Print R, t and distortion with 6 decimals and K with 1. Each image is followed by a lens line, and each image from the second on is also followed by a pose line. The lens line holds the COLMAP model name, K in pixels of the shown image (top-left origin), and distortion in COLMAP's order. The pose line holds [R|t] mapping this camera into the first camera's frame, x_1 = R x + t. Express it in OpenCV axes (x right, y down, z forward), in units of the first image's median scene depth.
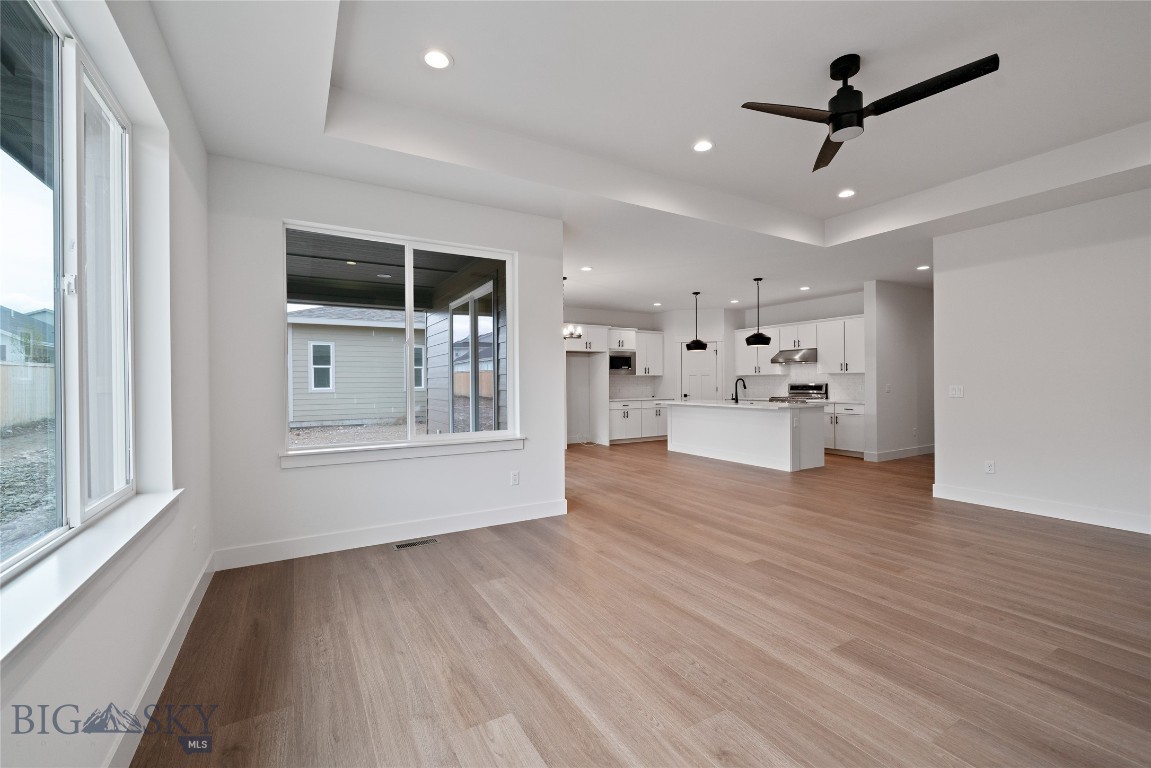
lens RADIAL K [[471.5, 0, 561.2], [0, 471.5, 383.7], [0, 0, 1]] dist [0.000197, -0.000077]
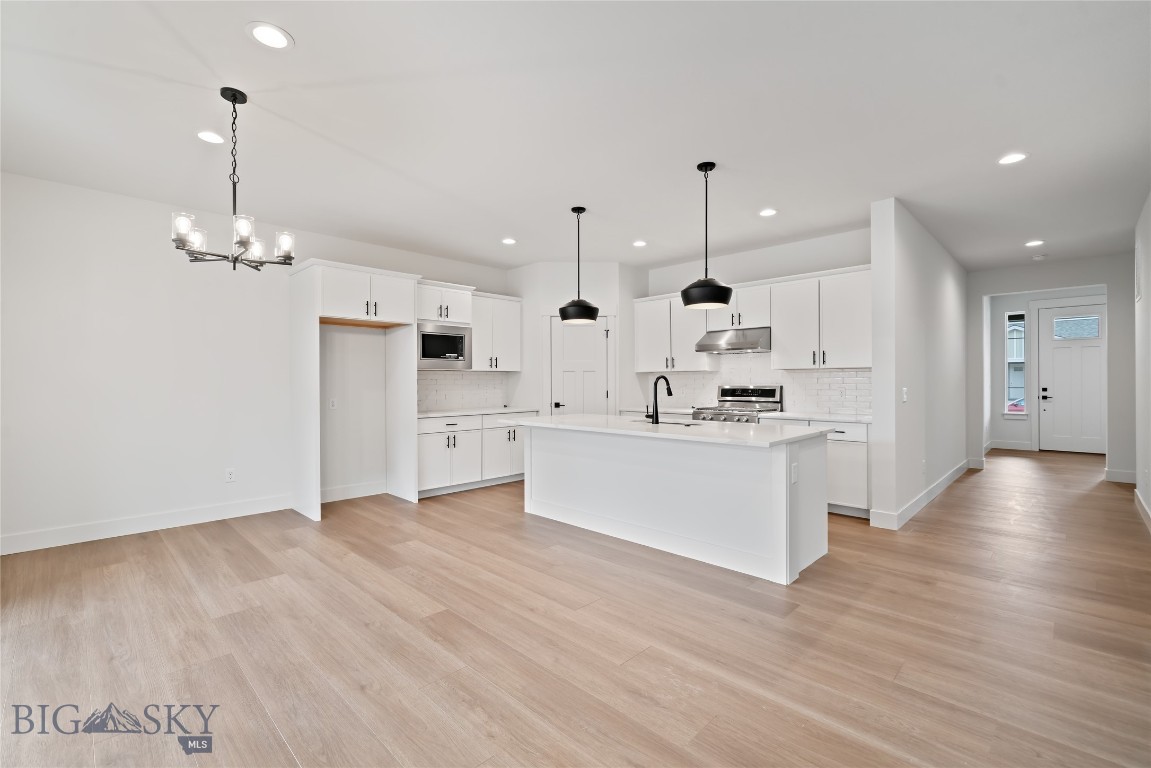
lens RADIAL K [[505.5, 0, 575.5], [0, 505.5, 384.0], [0, 0, 1]] dist [0.000583, 0.000033]
pose [[0.957582, 0.004370, 0.288126, 0.133966], [-0.004033, 0.999990, -0.001764, -0.000602], [-0.288131, 0.000527, 0.957591, 0.506619]]
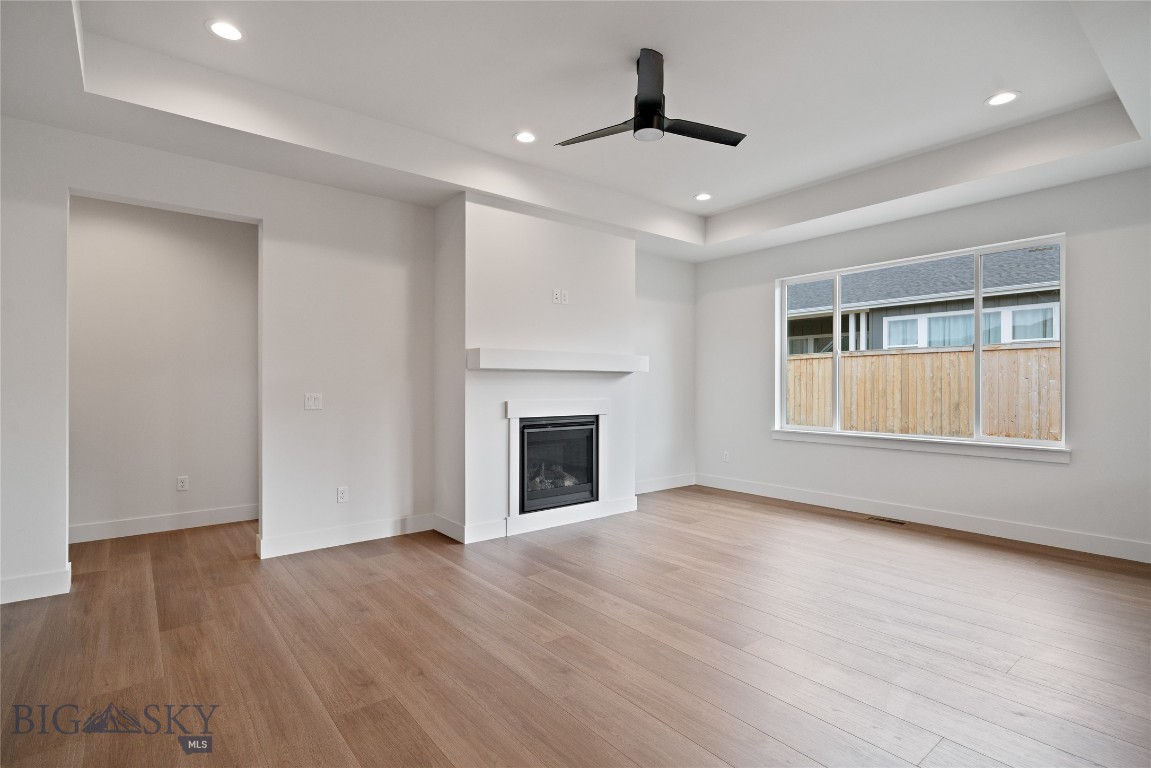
lens RADIAL K [[561.6, 0, 575.5], [0, 561.6, 384.0], [0, 0, 1]] dist [0.000064, 0.000082]
pose [[-0.983904, 0.007795, -0.178527, 0.336578], [0.007557, 0.999969, 0.002012, -0.003431], [0.178538, 0.000631, -0.983933, 0.741294]]
